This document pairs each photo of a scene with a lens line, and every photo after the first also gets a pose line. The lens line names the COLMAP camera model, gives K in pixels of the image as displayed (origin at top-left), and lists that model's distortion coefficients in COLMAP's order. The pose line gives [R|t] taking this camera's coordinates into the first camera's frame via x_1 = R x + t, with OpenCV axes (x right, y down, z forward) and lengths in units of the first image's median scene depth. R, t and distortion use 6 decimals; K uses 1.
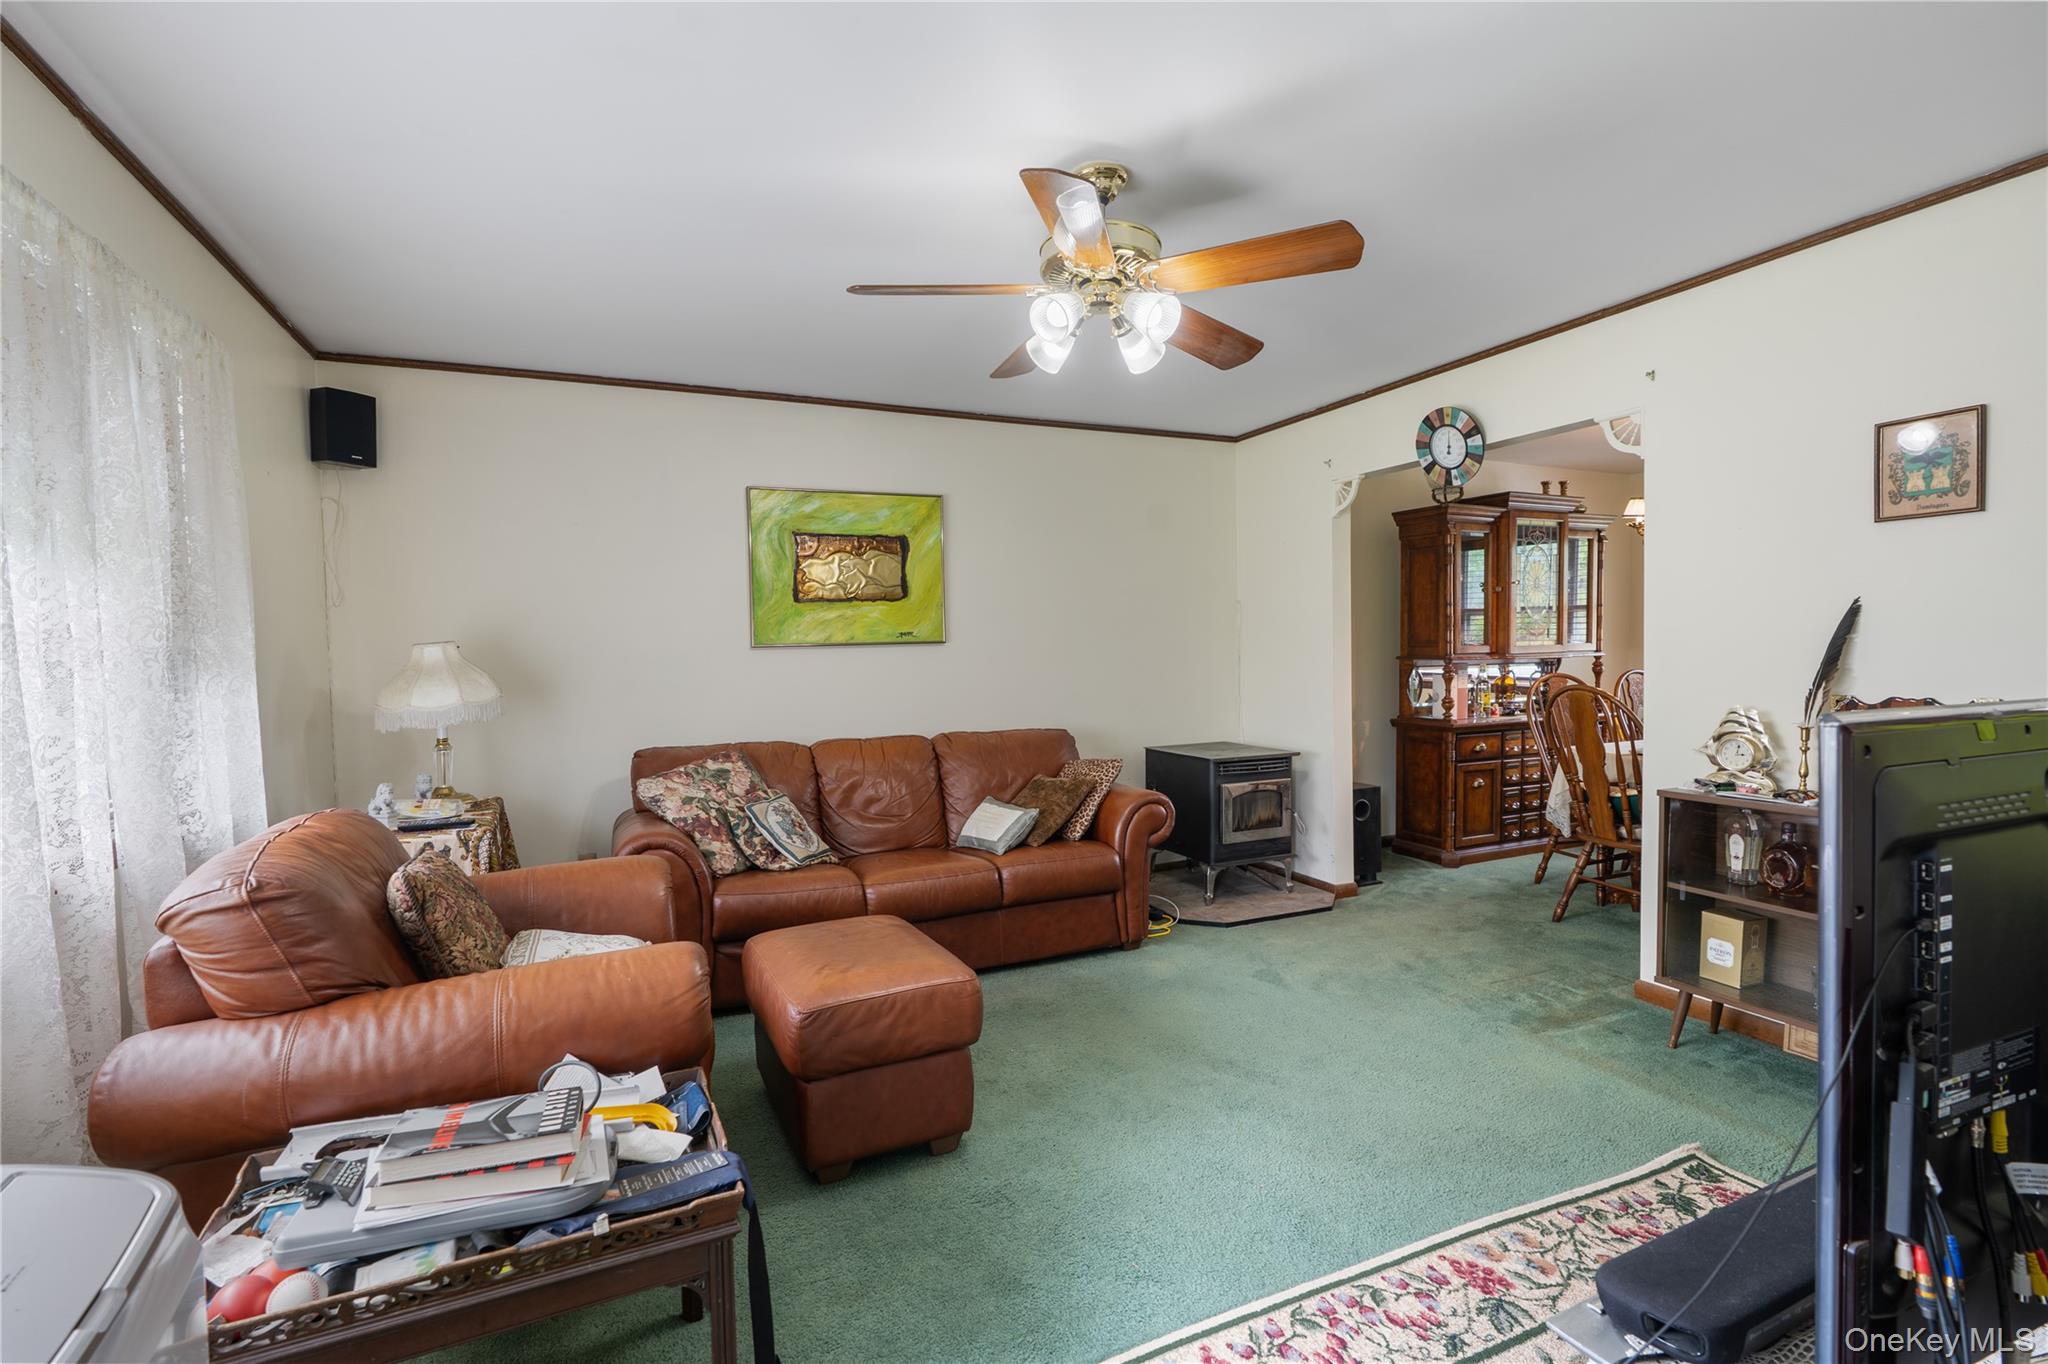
lens RADIAL K [[927.6, 0, 1024.0], [0, 927.6, 682.0], [0, 0, 1]] dist [-0.000403, -0.000076]
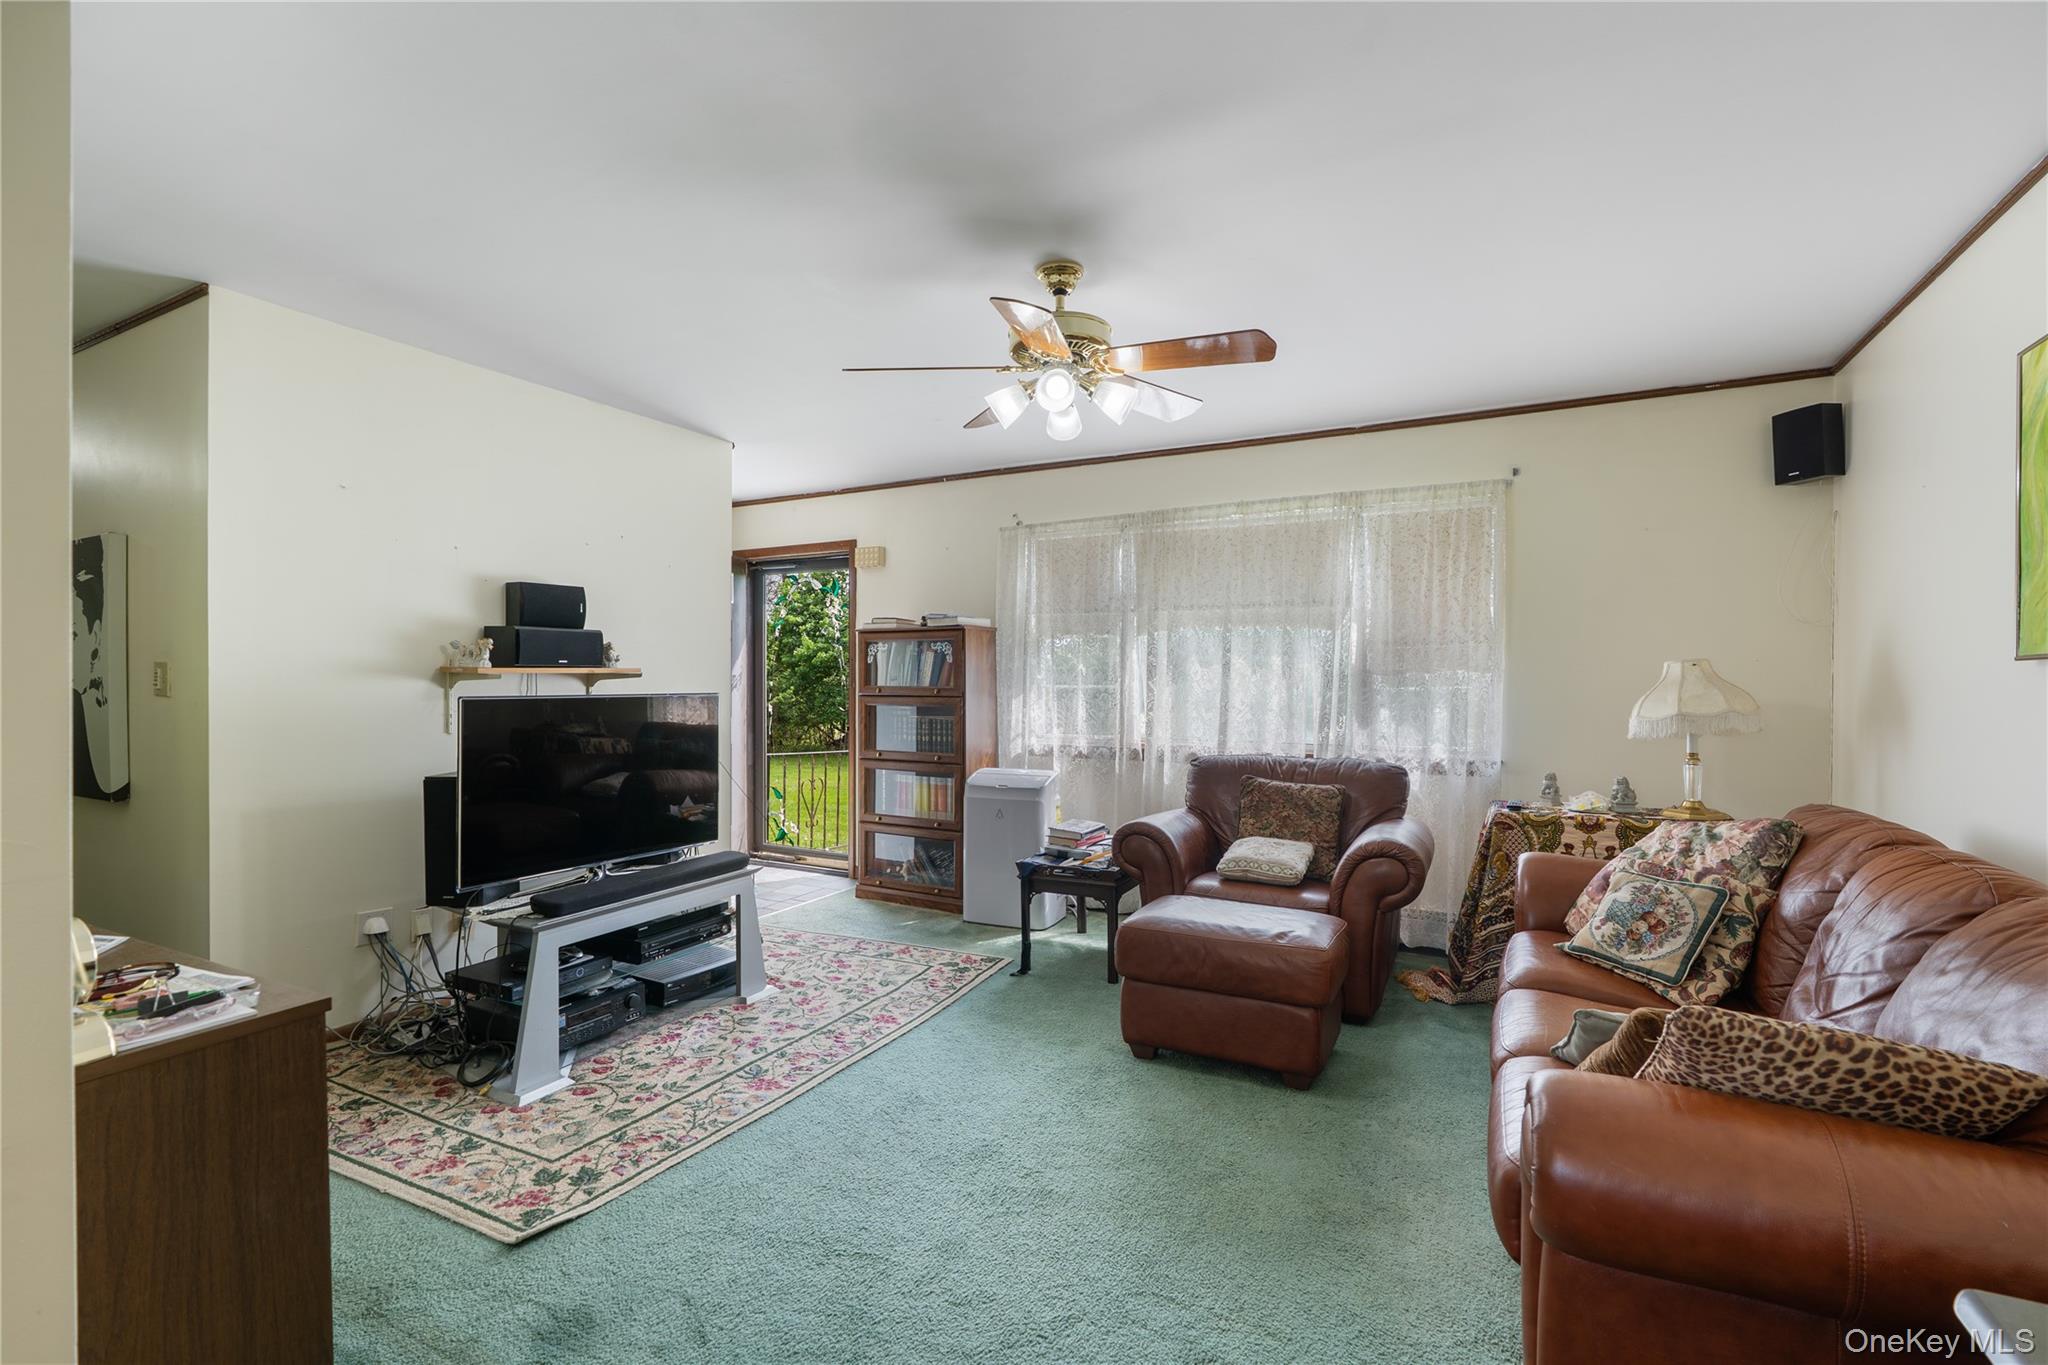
lens RADIAL K [[951.6, 0, 1015.0], [0, 951.6, 668.9], [0, 0, 1]] dist [-0.000550, 0.000038]
pose [[-0.799680, 0.008406, -0.600367, 0.462188], [-0.006843, 0.999709, 0.023111, -0.039622], [0.600387, 0.022590, -0.799391, 1.048389]]
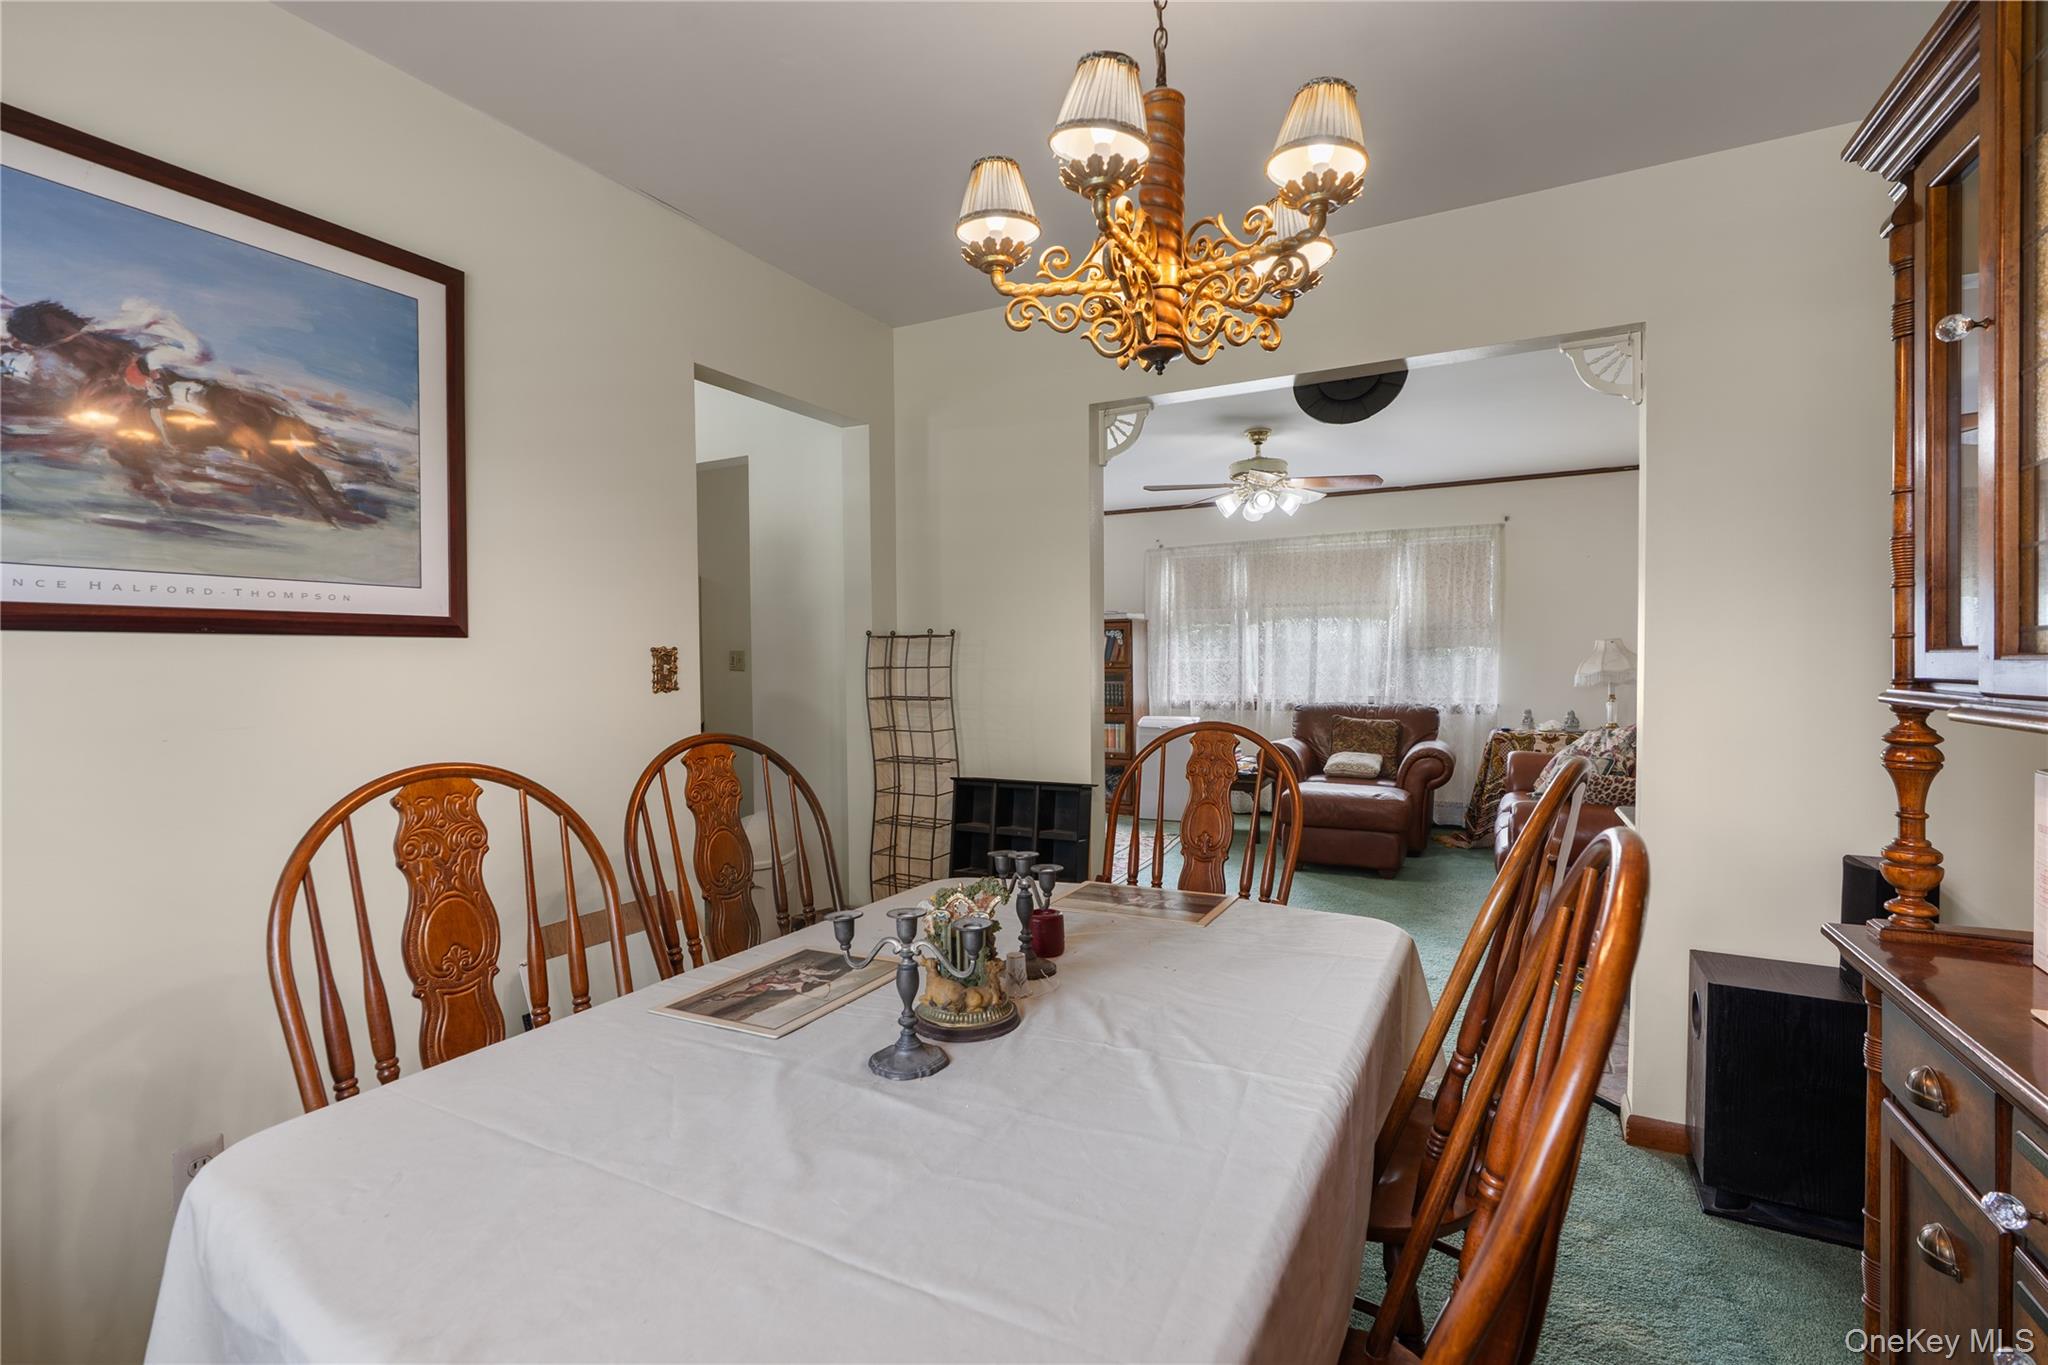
lens RADIAL K [[951.6, 0, 1015.0], [0, 951.6, 668.9], [0, 0, 1]] dist [-0.000550, 0.000038]
pose [[-0.794462, 0.033283, -0.606402, 1.003351], [0.004436, 0.998789, 0.049008, -0.060086], [0.607298, 0.036245, -0.793647, 1.303133]]
